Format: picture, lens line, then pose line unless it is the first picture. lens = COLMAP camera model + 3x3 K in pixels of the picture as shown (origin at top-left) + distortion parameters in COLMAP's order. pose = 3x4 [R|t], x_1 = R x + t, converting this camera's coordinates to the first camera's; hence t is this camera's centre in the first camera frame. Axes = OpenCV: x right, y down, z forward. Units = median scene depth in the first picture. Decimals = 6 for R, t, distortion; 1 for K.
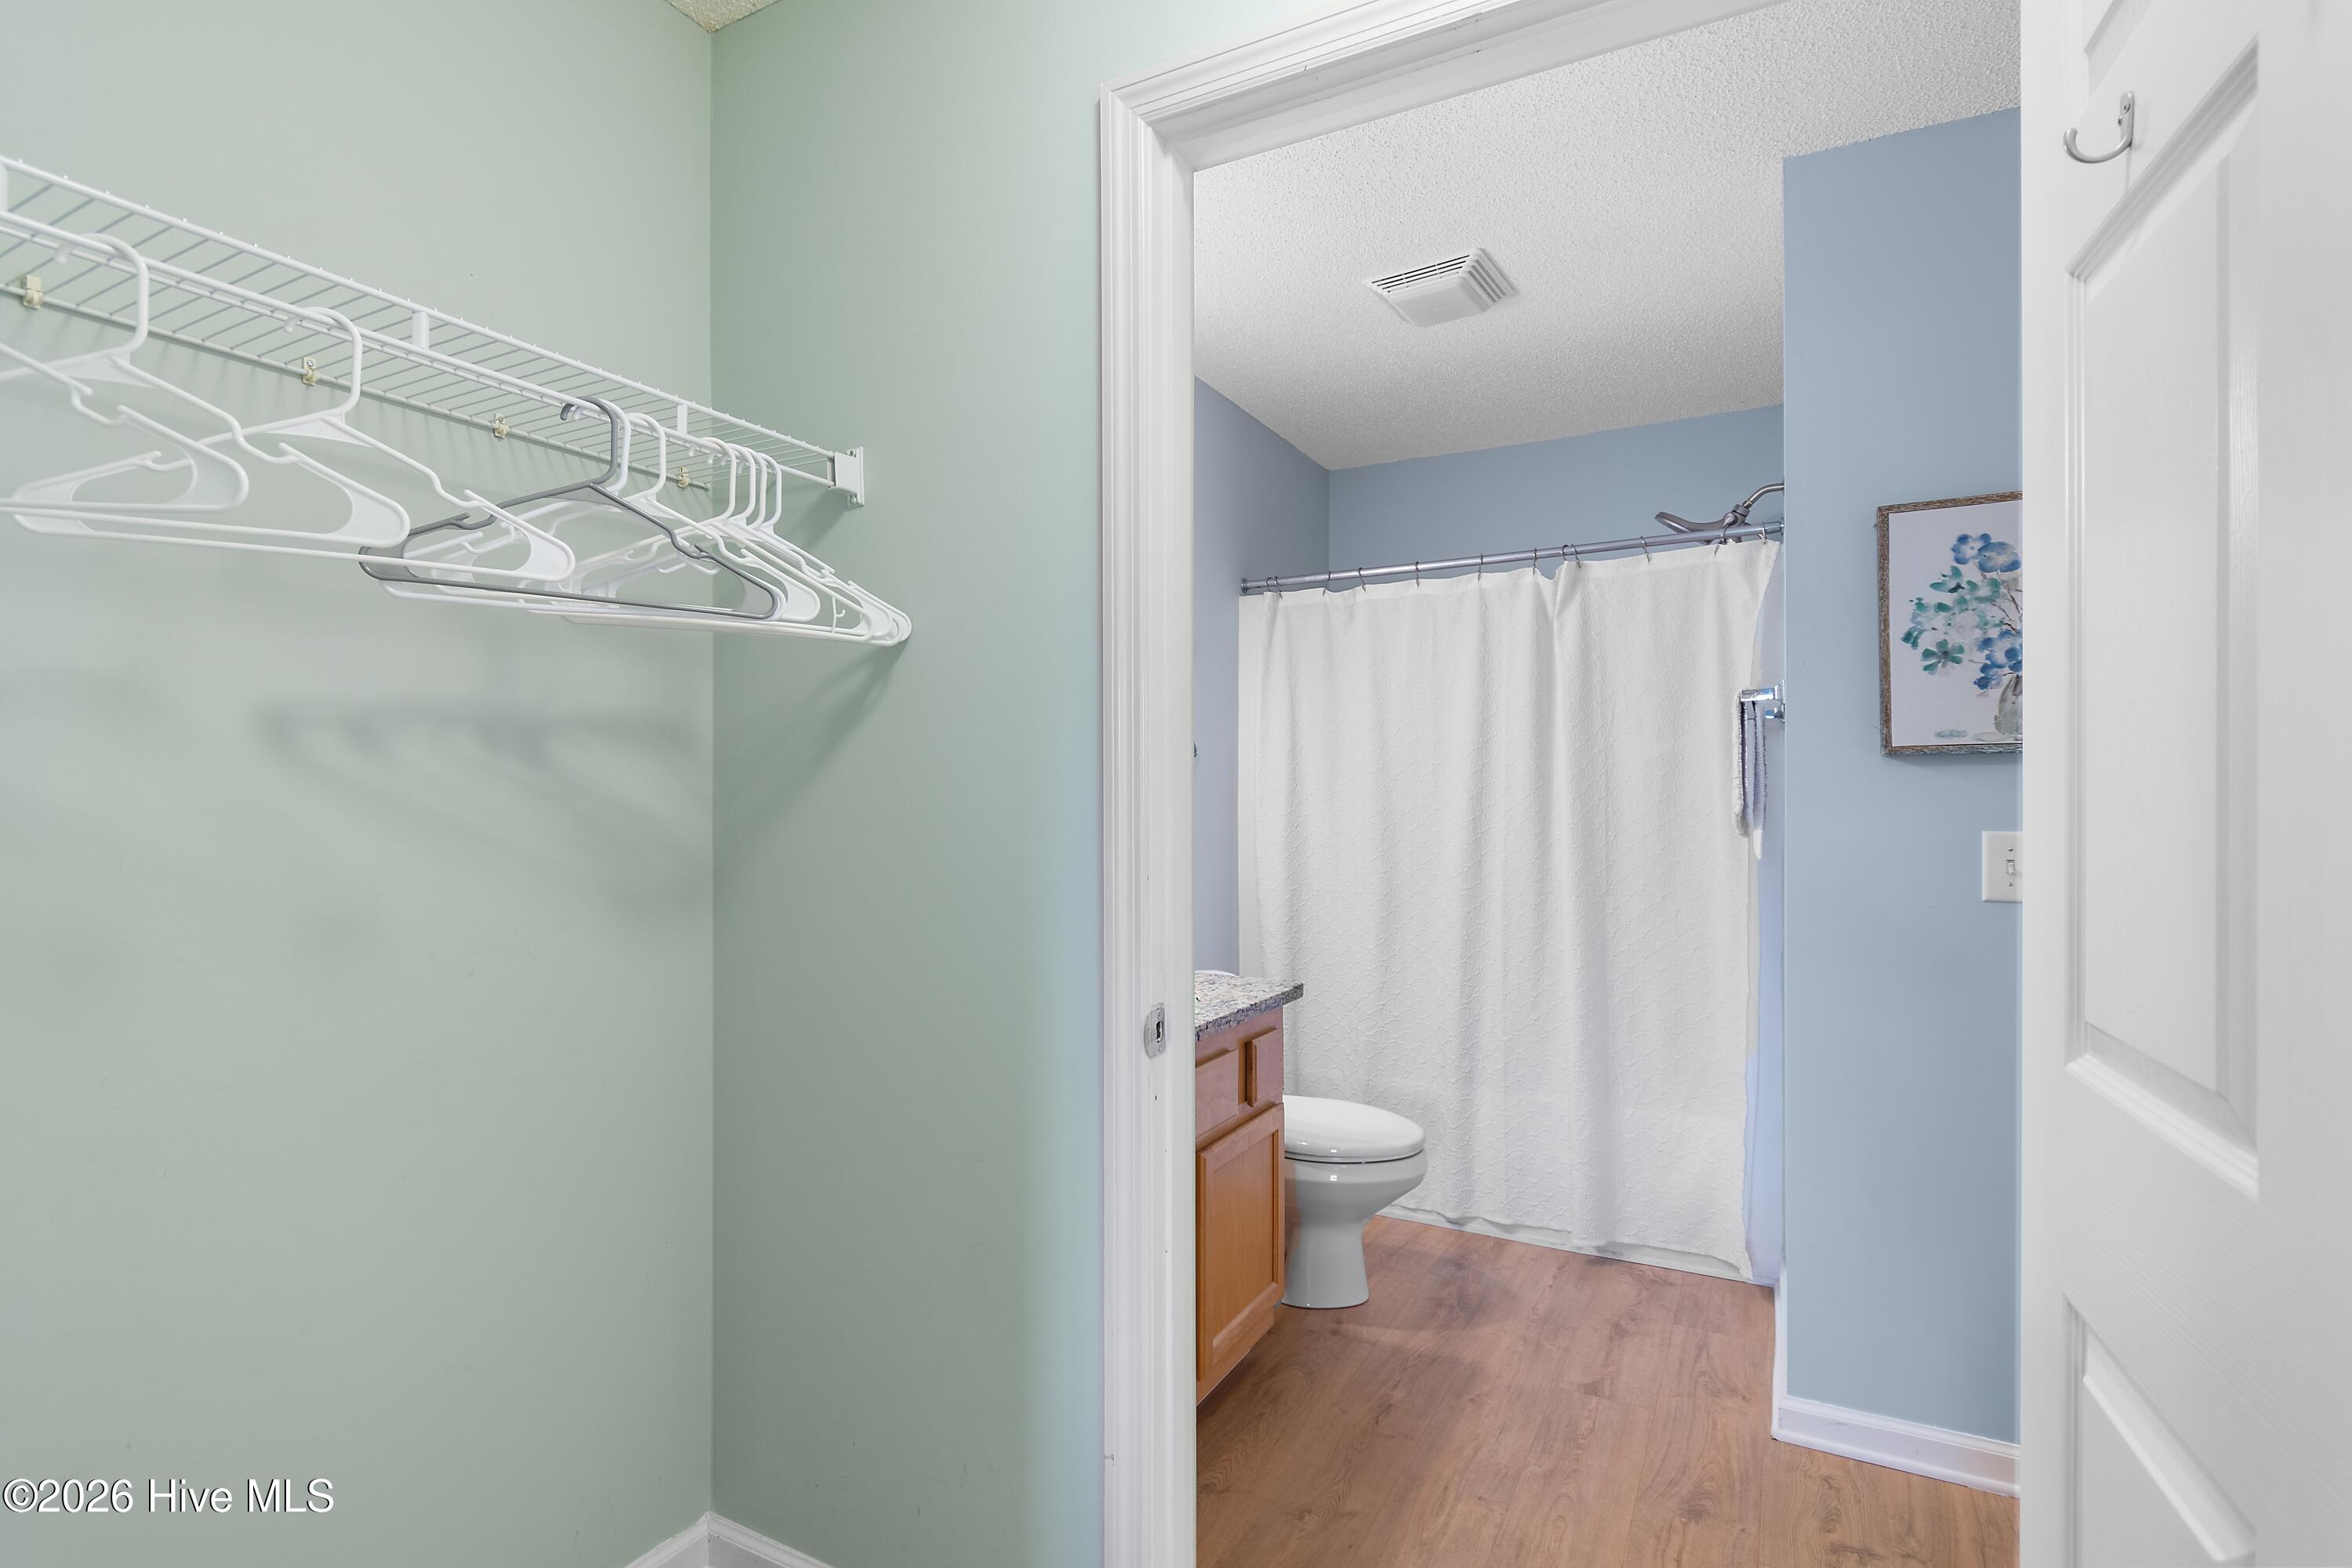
lens RADIAL K [[1115.9, 0, 1176.2], [0, 1115.9, 793.2], [0, 0, 1]] dist [0.000355, -0.000059]
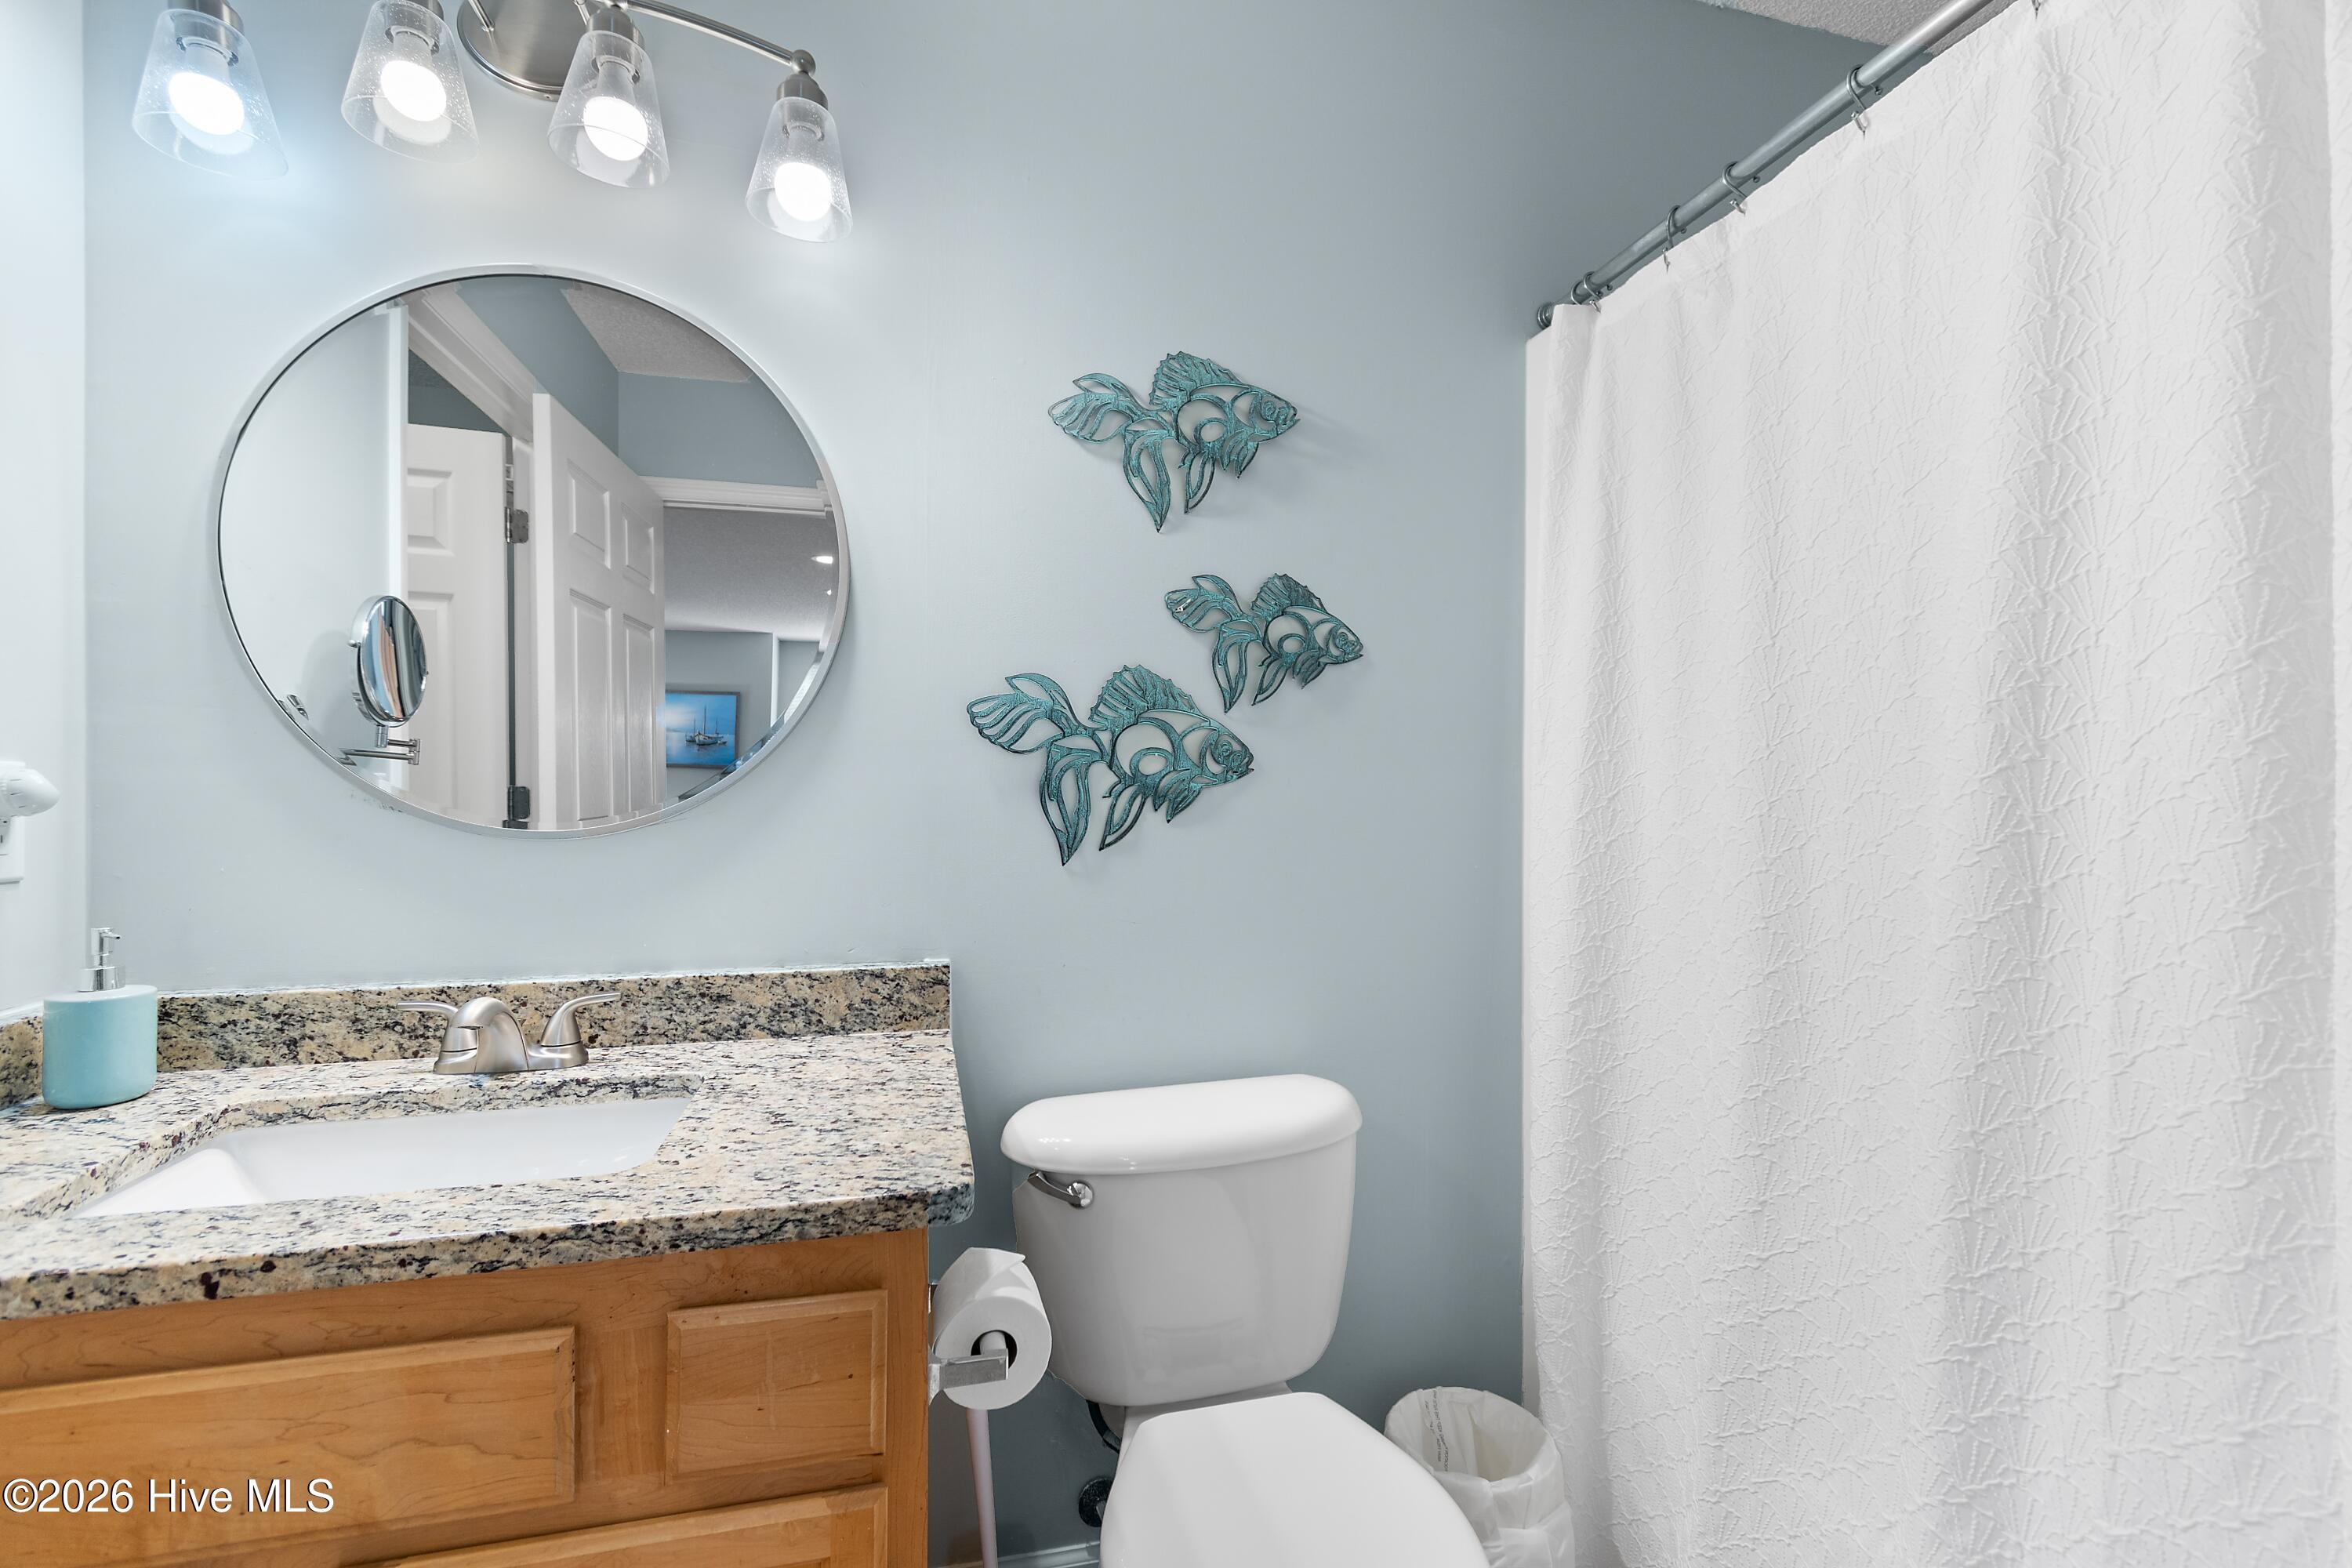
lens RADIAL K [[1033.3, 0, 1178.0], [0, 1033.3, 787.6], [0, 0, 1]] dist [0.003147, -0.001299]
pose [[0.679850, -0.000455, -0.733351, 0.328466], [0.000600, 1.000000, -0.000065, 0.027919], [0.733350, -0.000395, 0.679851, 0.644015]]
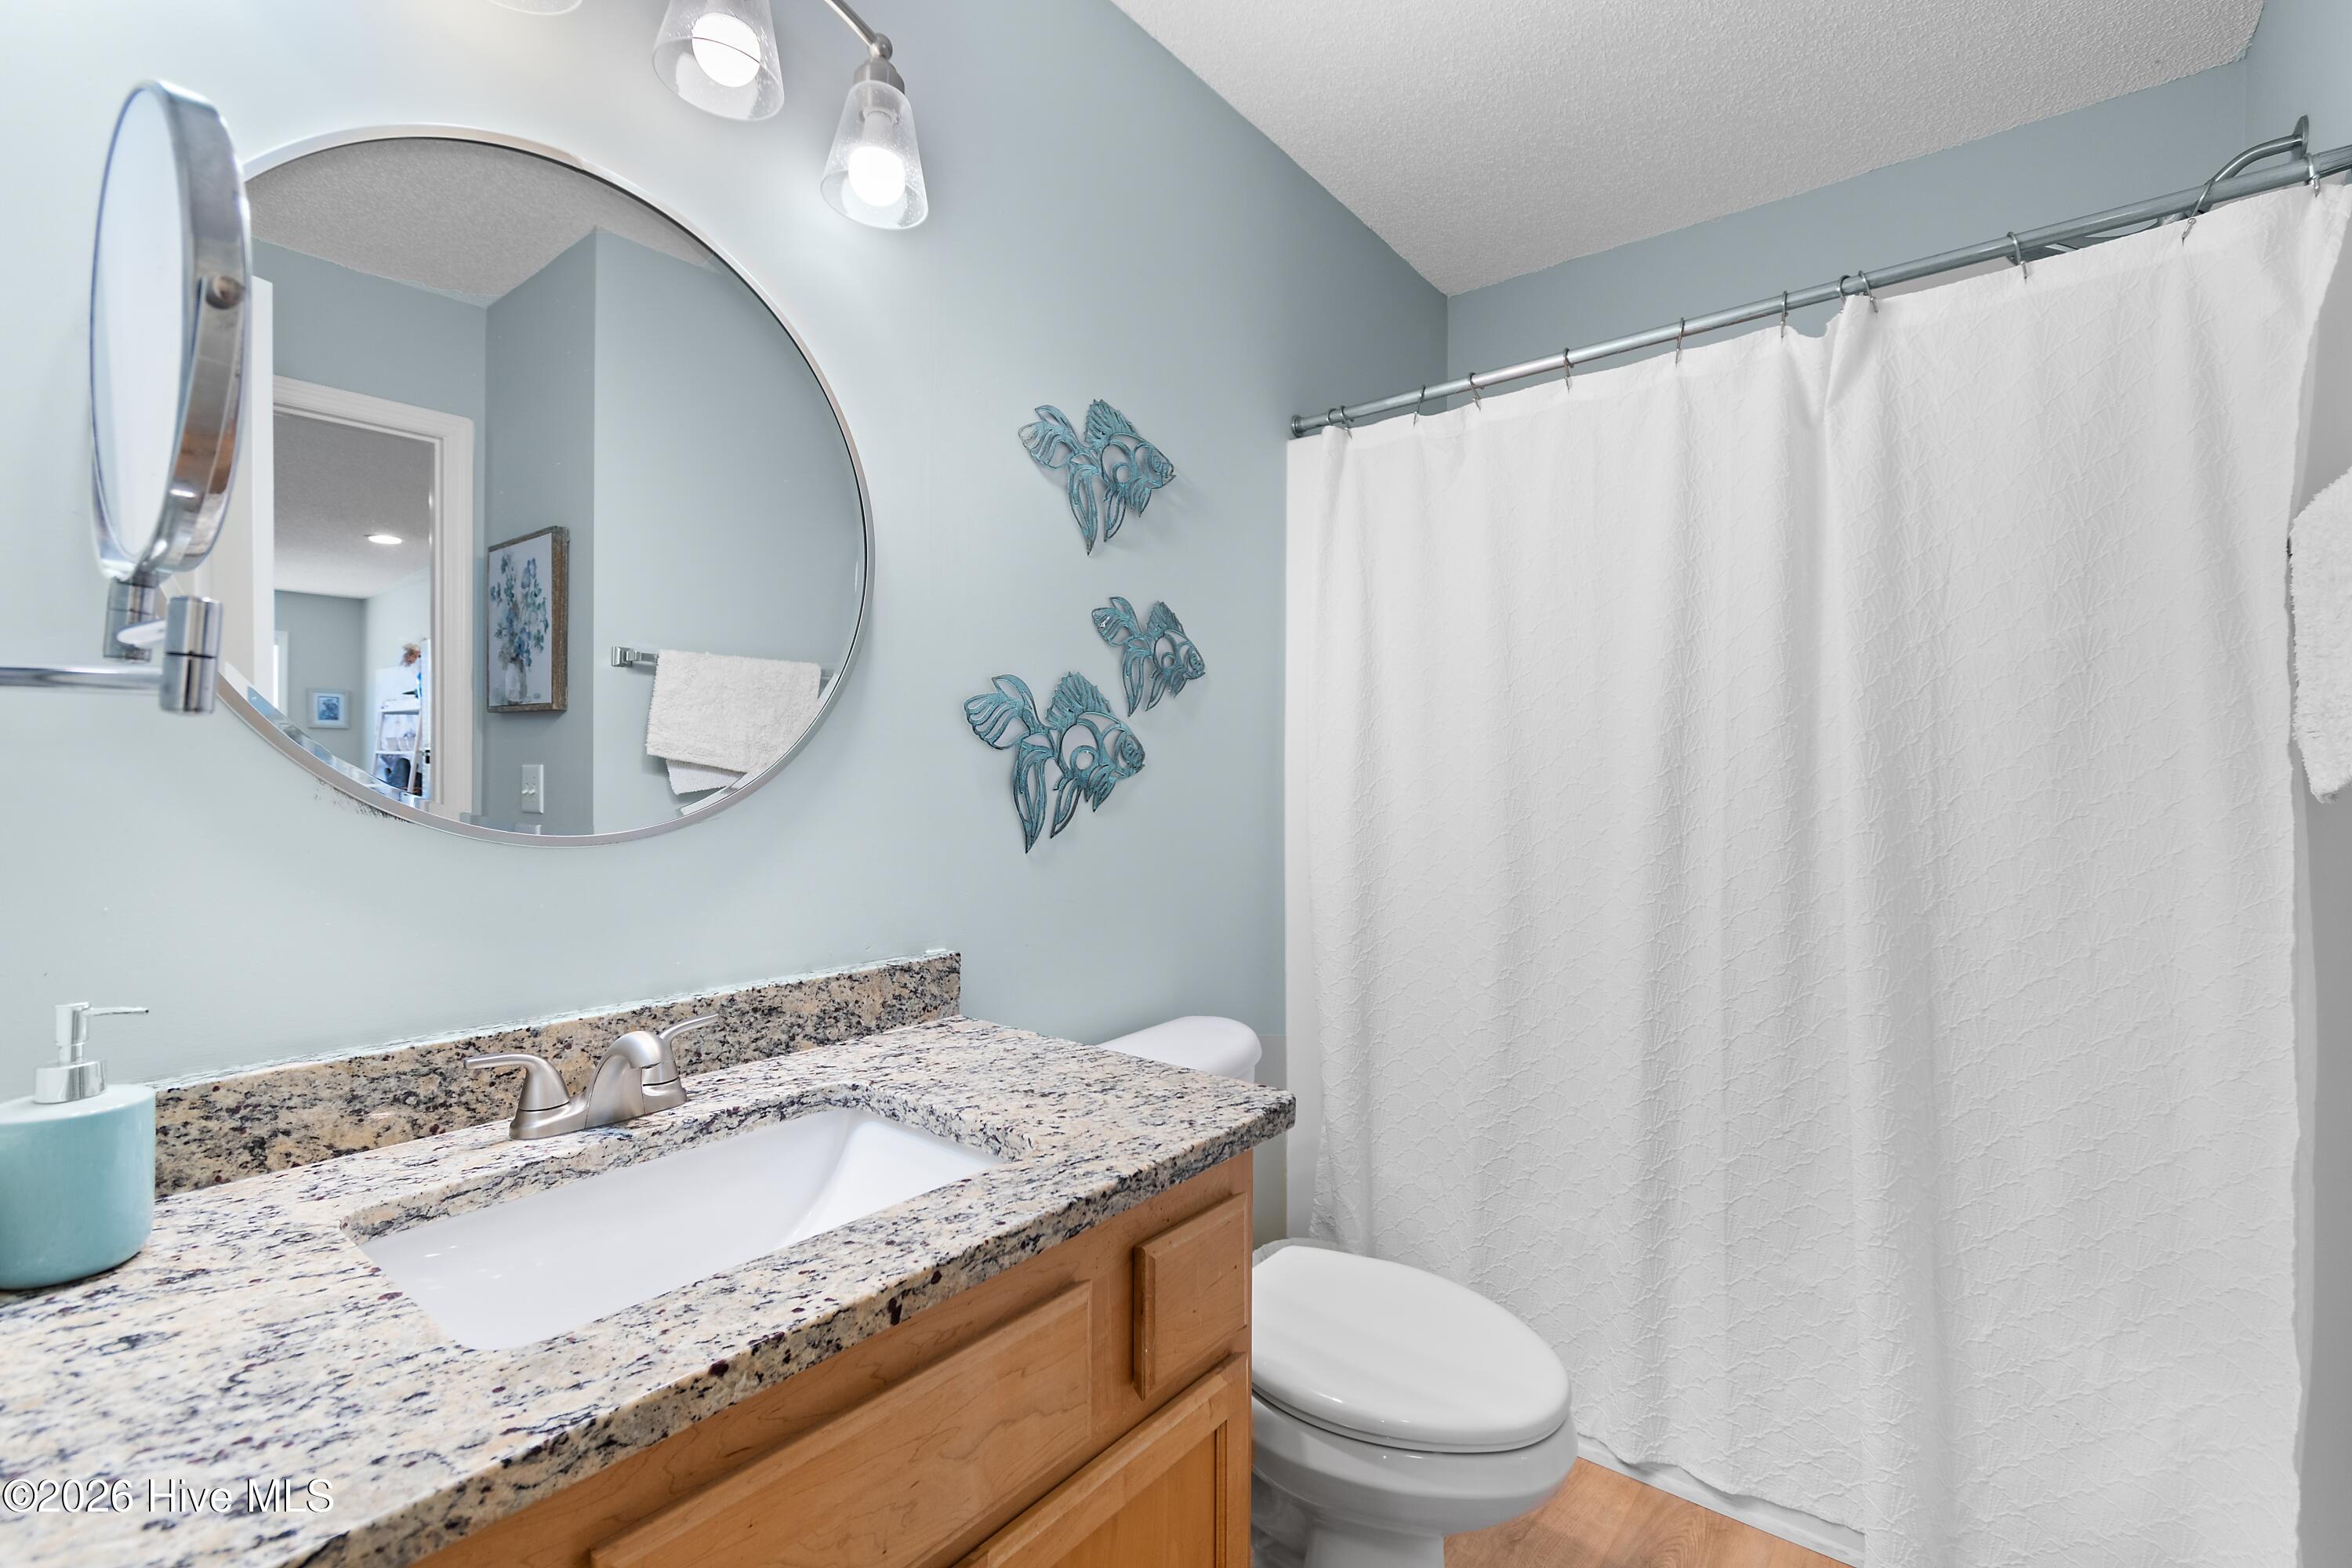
lens RADIAL K [[1033.3, 0, 1178.3], [0, 1033.3, 772.3], [0, 0, 1]] dist [0.003147, -0.001299]
pose [[0.984846, 0.000427, -0.173432, 0.111873], [-0.000656, 0.999999, -0.001262, 0.023954], [0.173431, 0.001356, 0.984845, 0.436645]]
